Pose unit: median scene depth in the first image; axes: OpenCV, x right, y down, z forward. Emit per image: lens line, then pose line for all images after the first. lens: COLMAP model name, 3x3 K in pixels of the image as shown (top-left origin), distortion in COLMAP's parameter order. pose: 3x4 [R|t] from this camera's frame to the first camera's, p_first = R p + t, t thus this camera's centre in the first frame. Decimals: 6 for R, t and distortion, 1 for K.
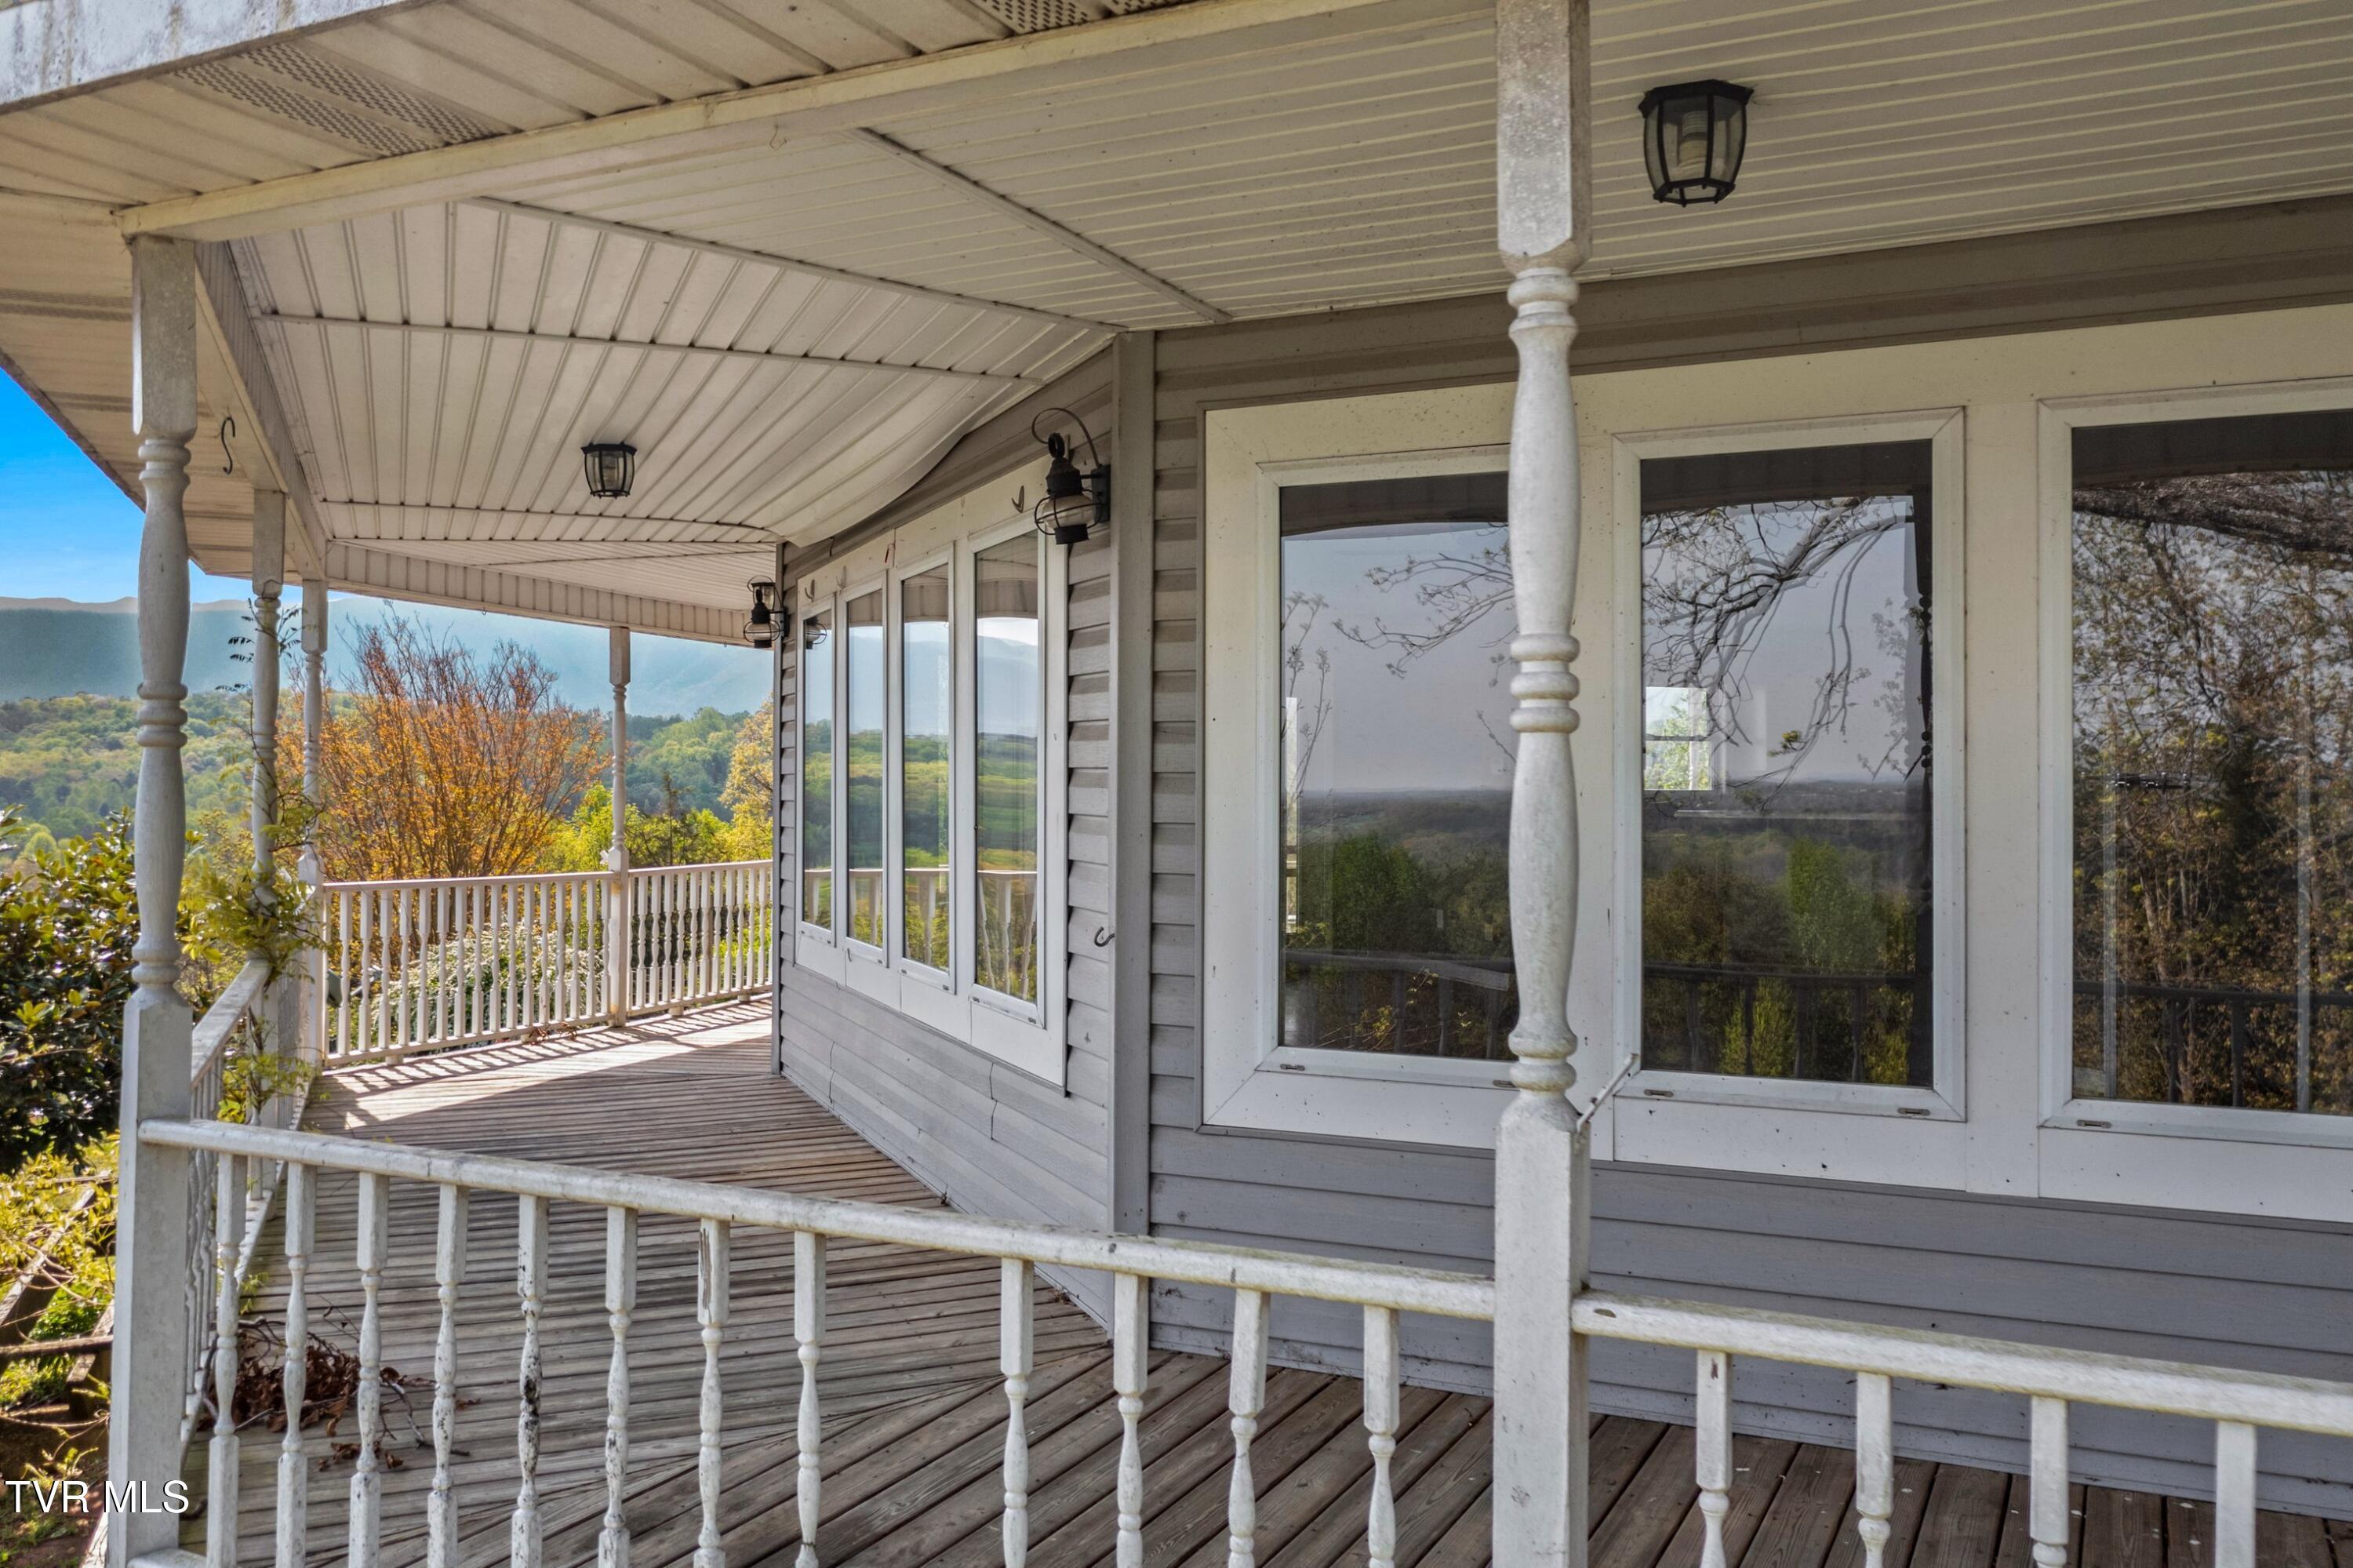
lens RADIAL K [[1943.1, 0, 1164.2], [0, 1943.1, 763.1], [0, 0, 1]] dist [-0.008375, 0.009317]
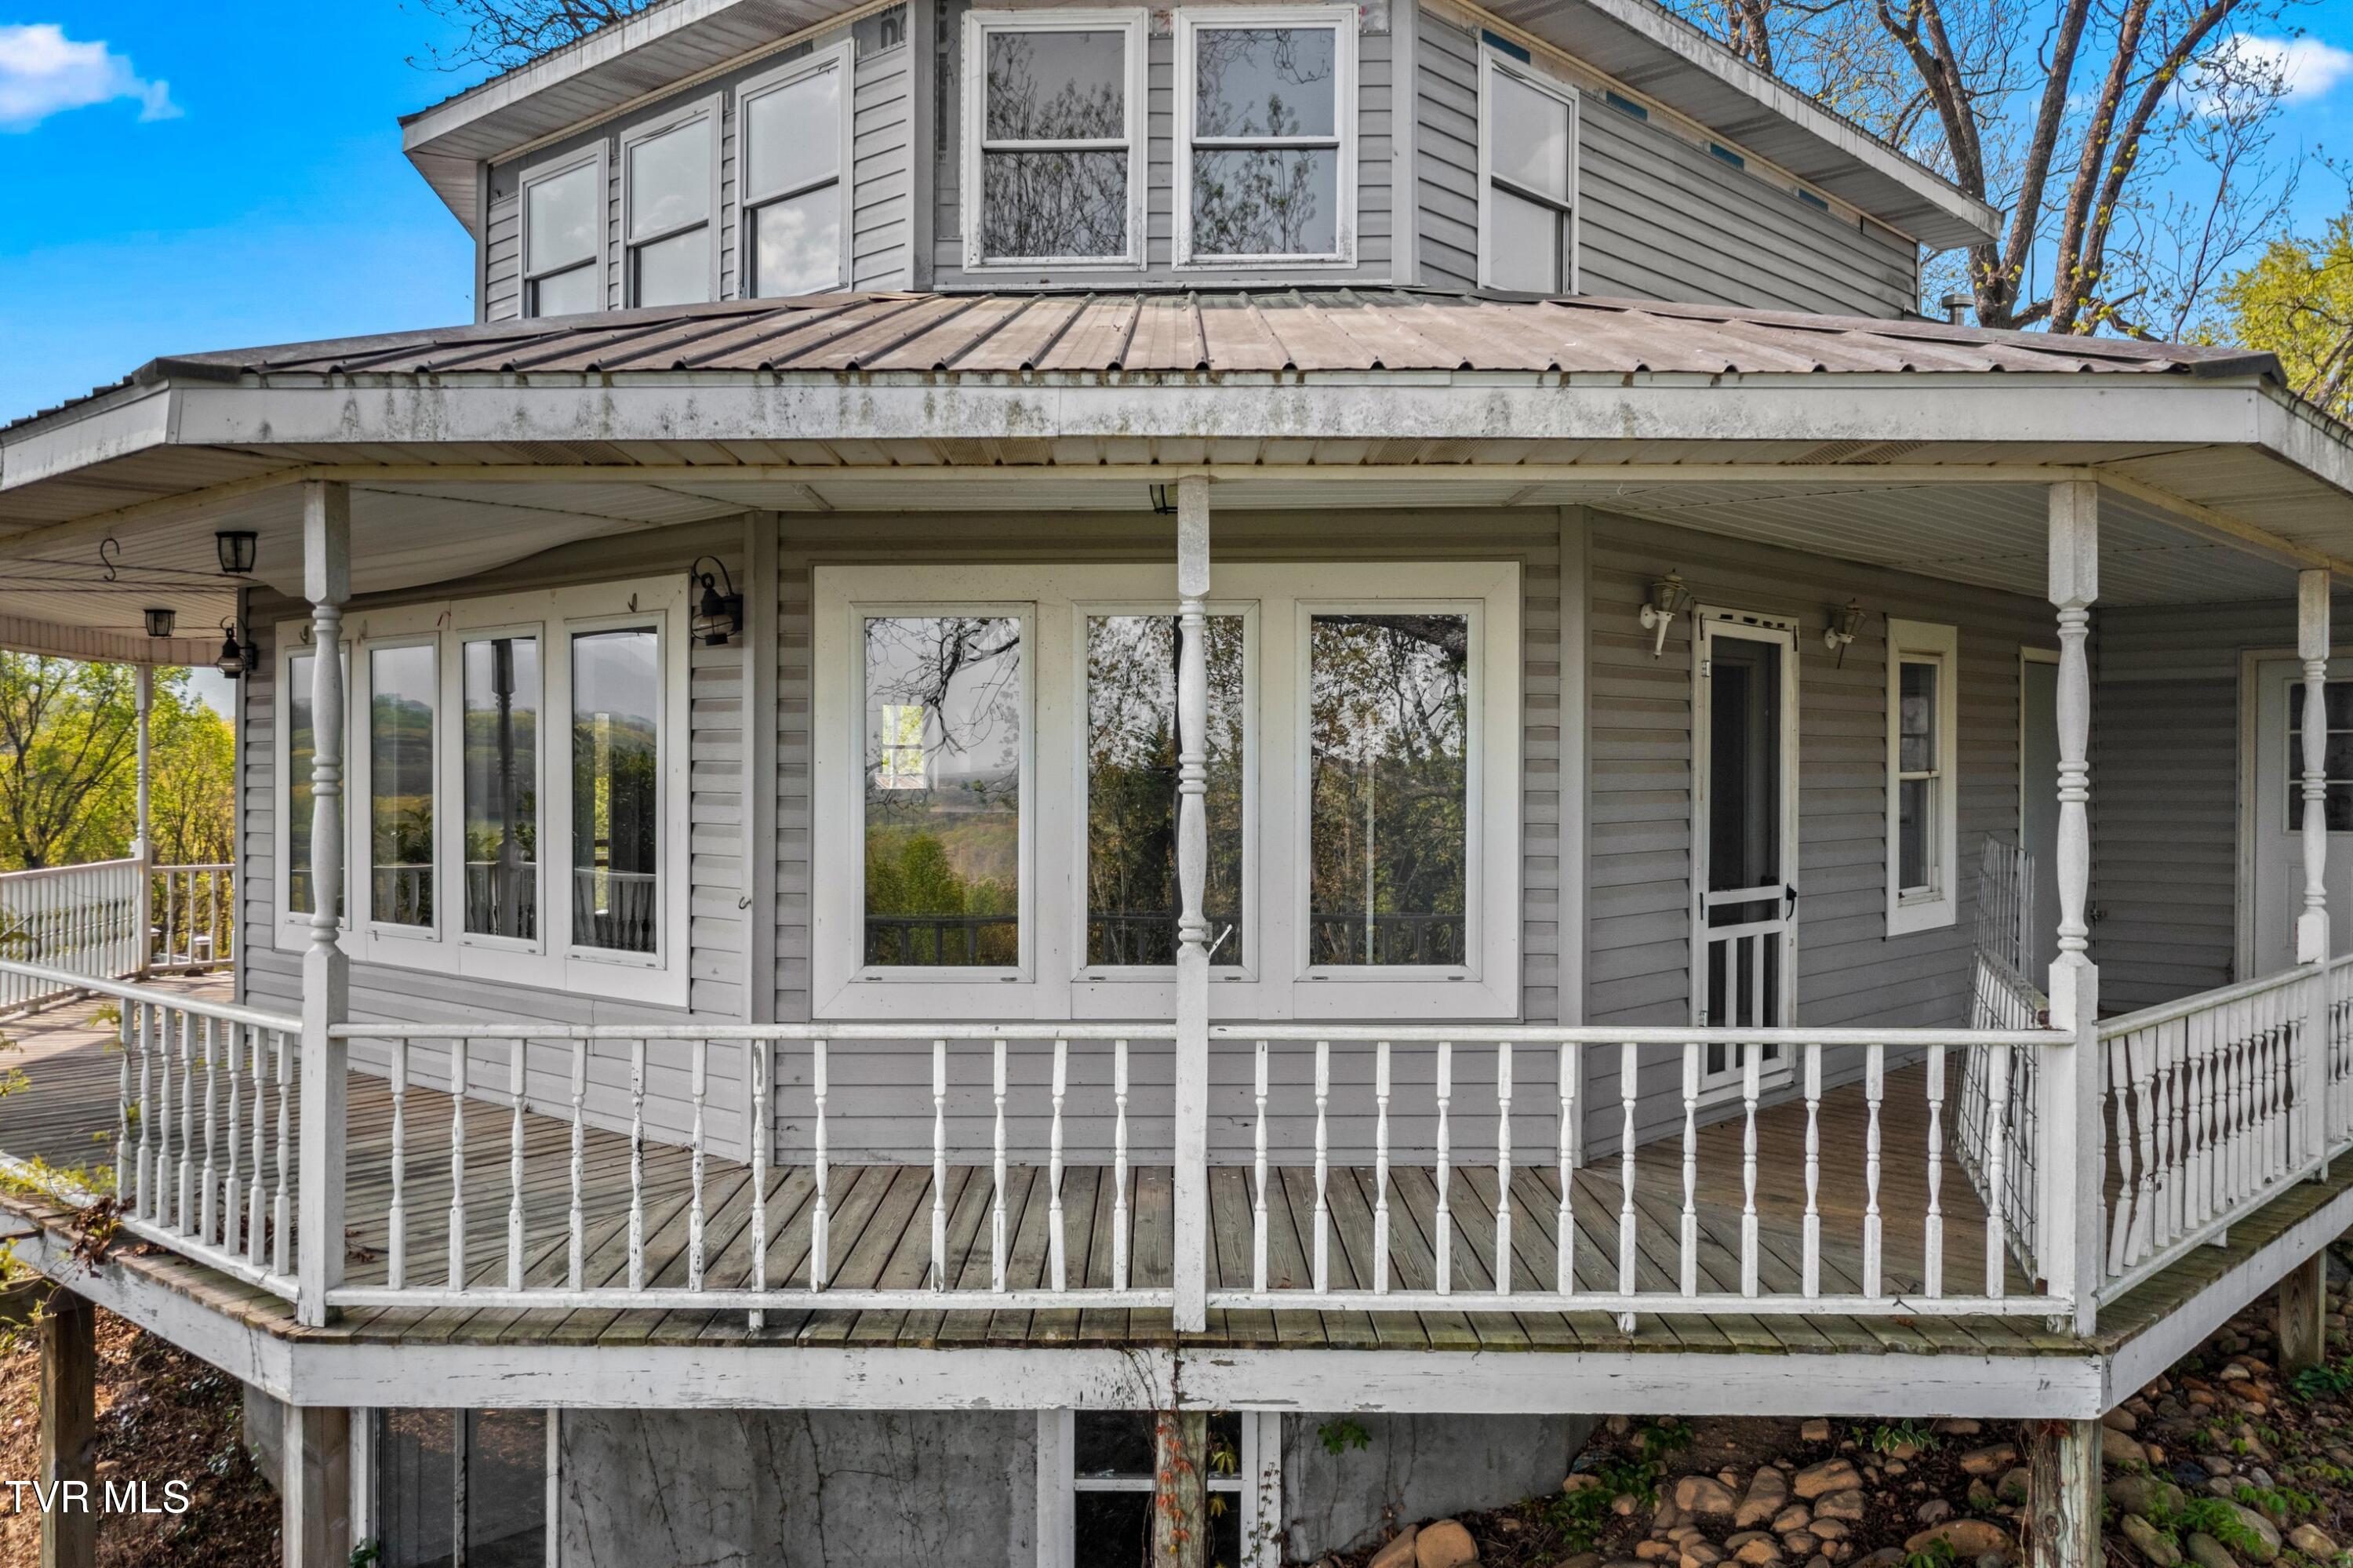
lens RADIAL K [[1943.1, 0, 1175.4], [0, 1943.1, 780.7], [0, 0, 1]] dist [-0.008375, 0.009317]
pose [[0.889515, -0.004635, 0.456883, -0.432647], [-0.002544, 0.999883, 0.015098, -0.031733], [-0.456899, -0.014592, 0.889399, -0.527953]]
